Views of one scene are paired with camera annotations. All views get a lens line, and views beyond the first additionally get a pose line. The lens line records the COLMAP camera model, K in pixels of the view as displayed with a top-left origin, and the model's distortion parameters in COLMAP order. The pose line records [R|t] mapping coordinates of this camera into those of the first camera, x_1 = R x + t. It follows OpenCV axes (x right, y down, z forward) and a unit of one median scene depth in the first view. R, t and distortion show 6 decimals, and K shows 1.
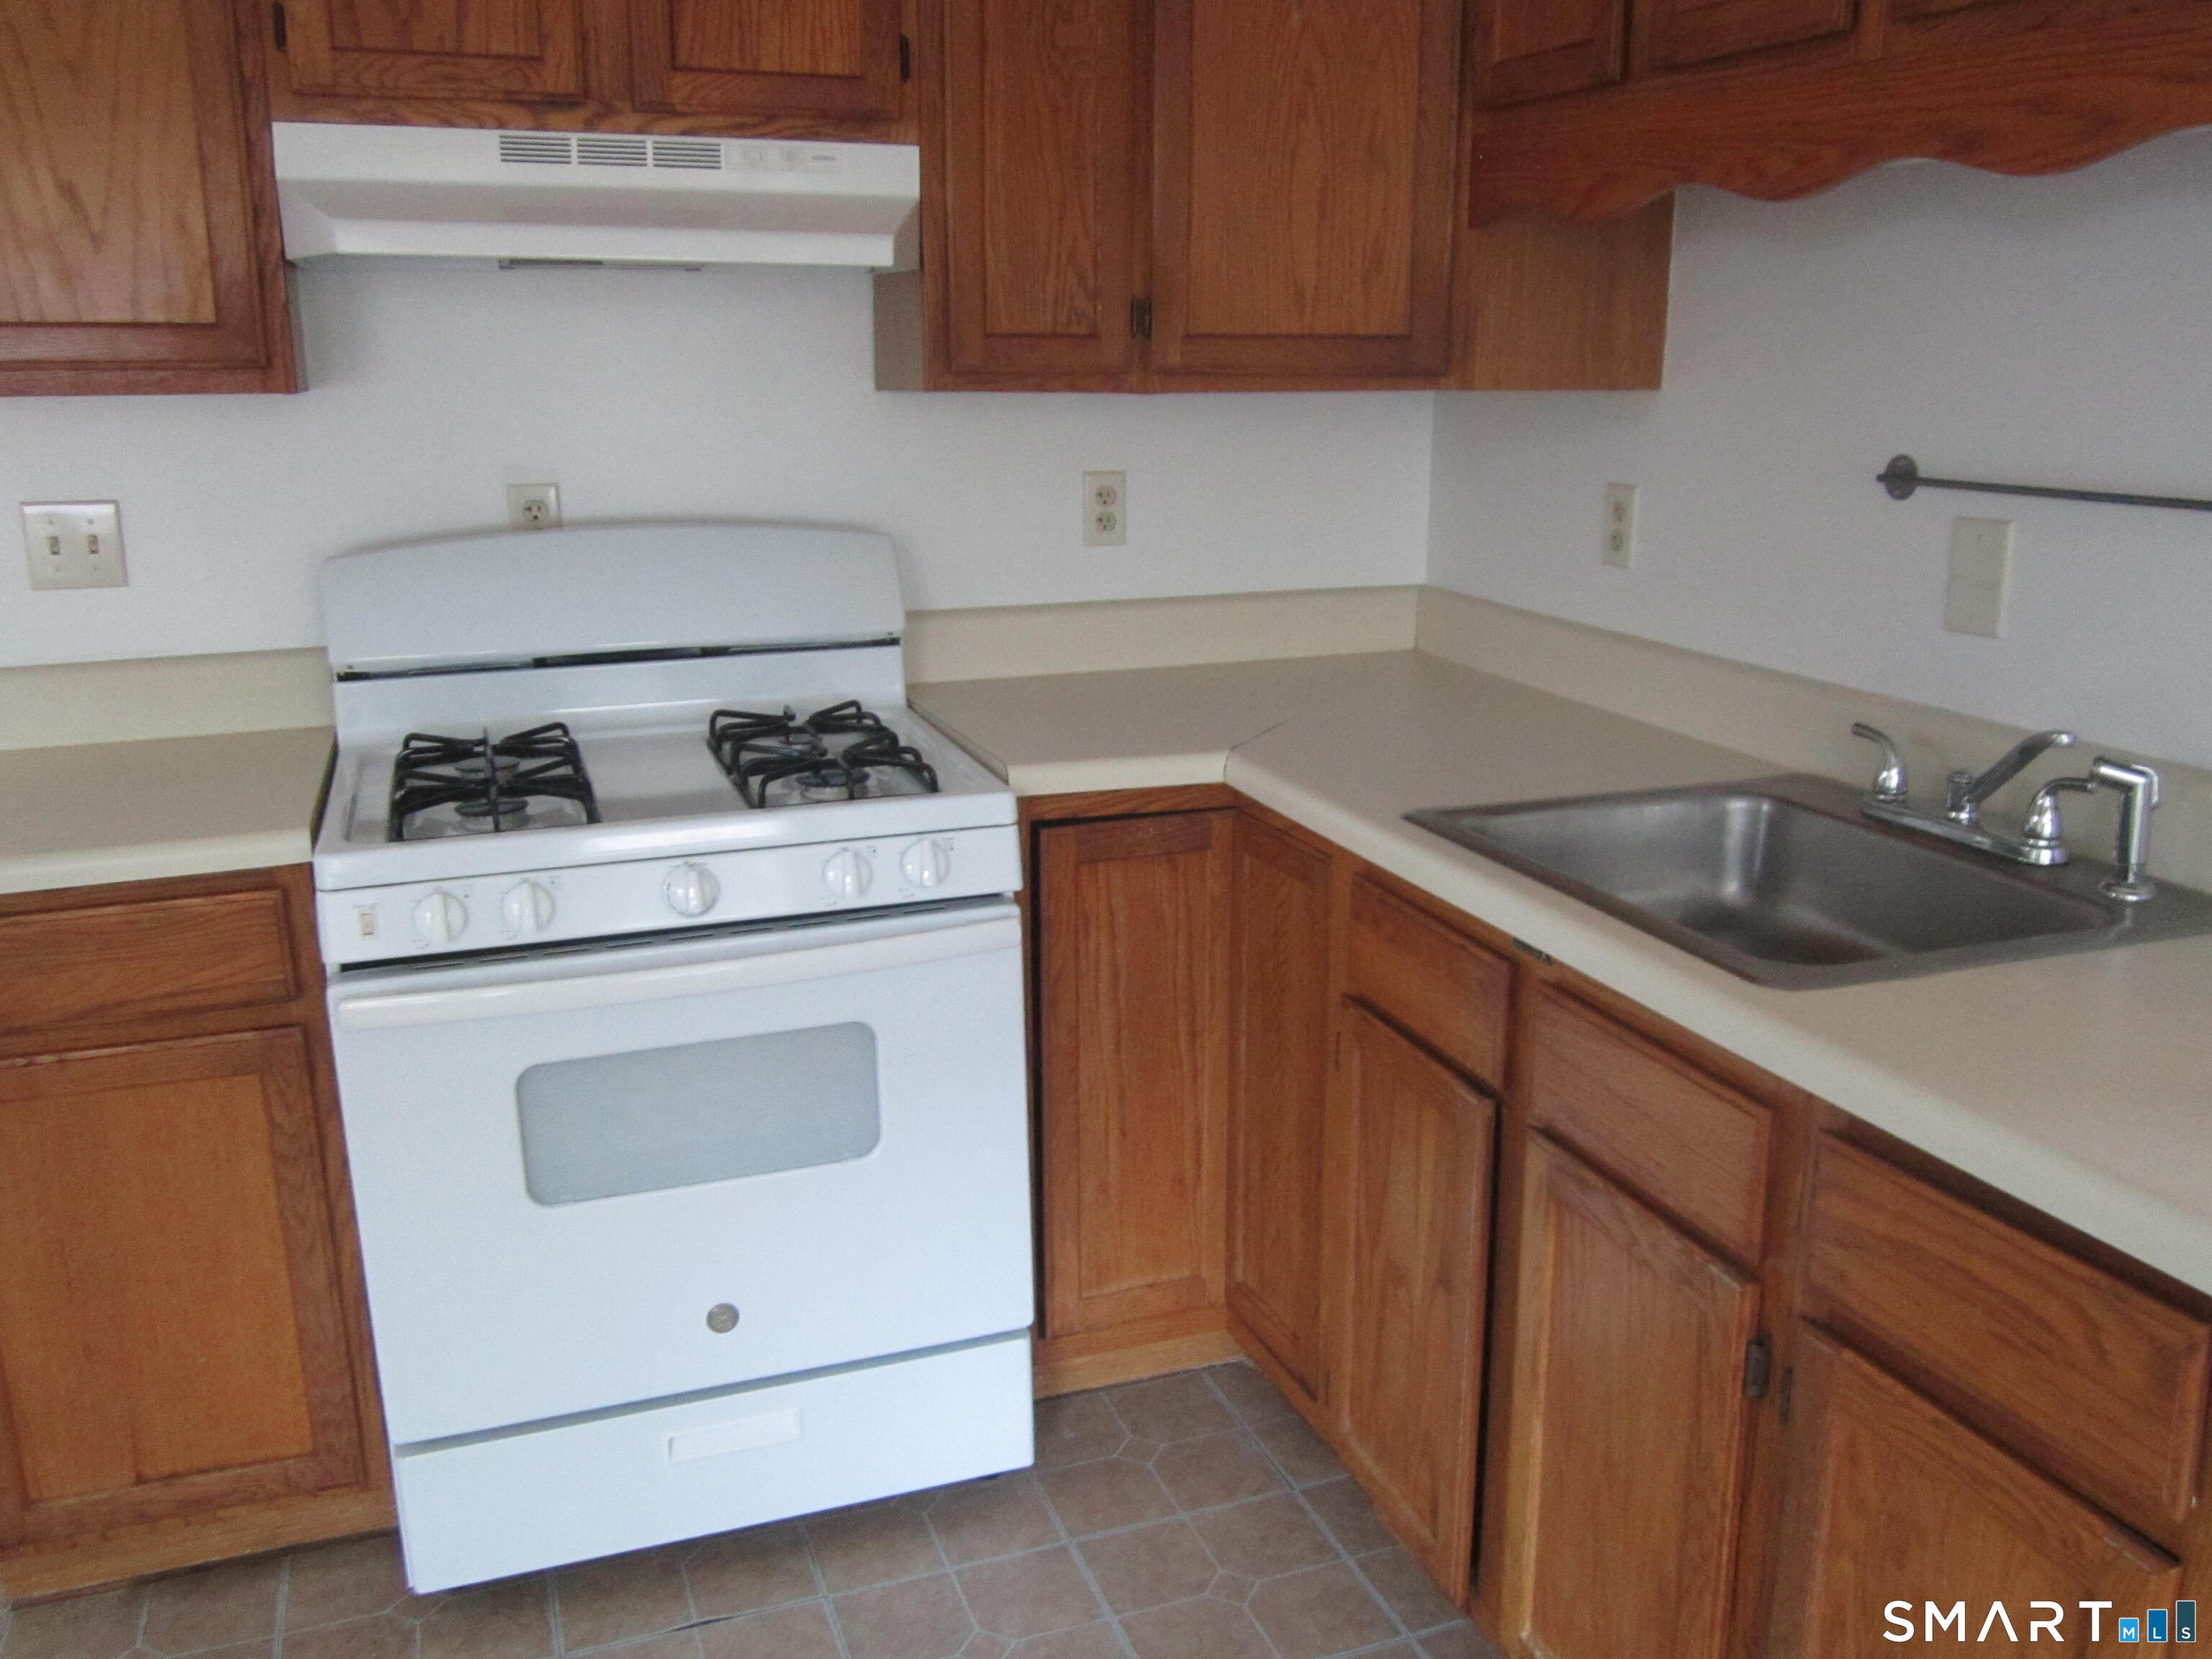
lens RADIAL K [[1834.3, 0, 1106.0], [0, 1834.3, 829.5], [0, 0, 1]] dist [-0.052790, 0.032434]
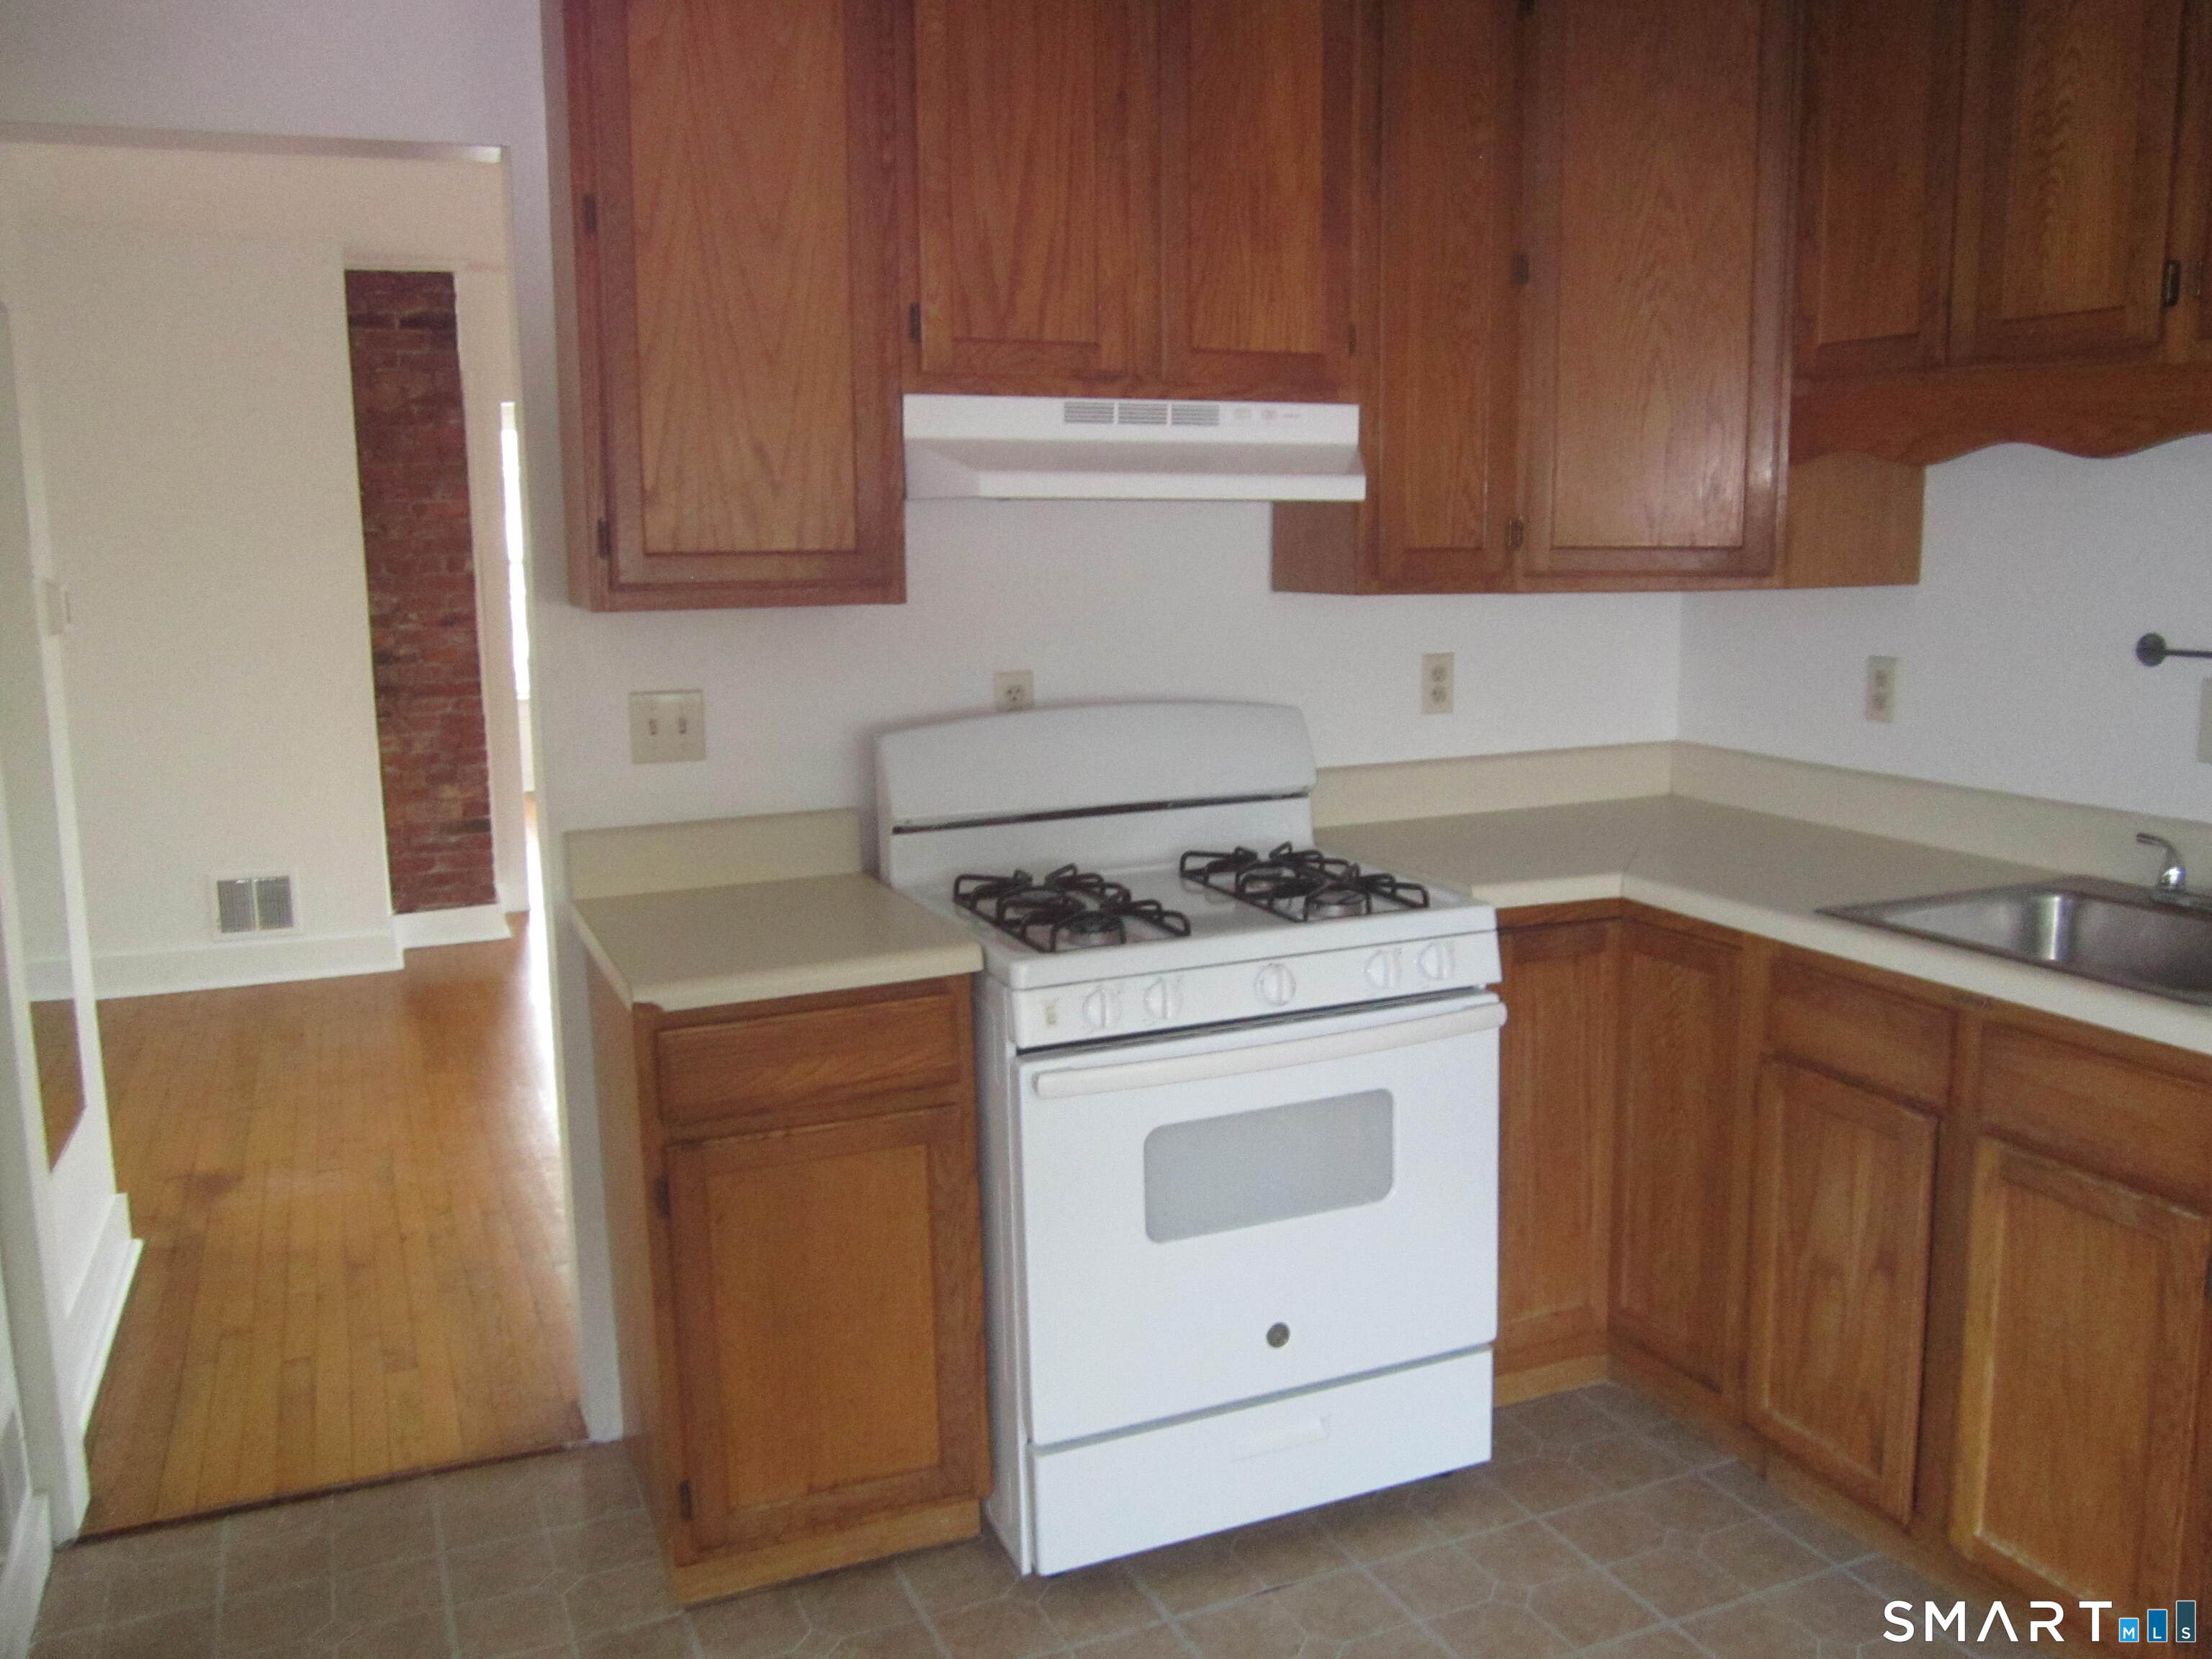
lens RADIAL K [[1834.3, 0, 1106.0], [0, 1834.3, 829.5], [0, 0, 1]] dist [-0.052790, 0.032434]
pose [[0.998457, -0.023625, 0.050258, -0.380290], [0.028173, 0.995378, -0.091805, 0.036491], [-0.047857, 0.093080, 0.994508, -0.259571]]
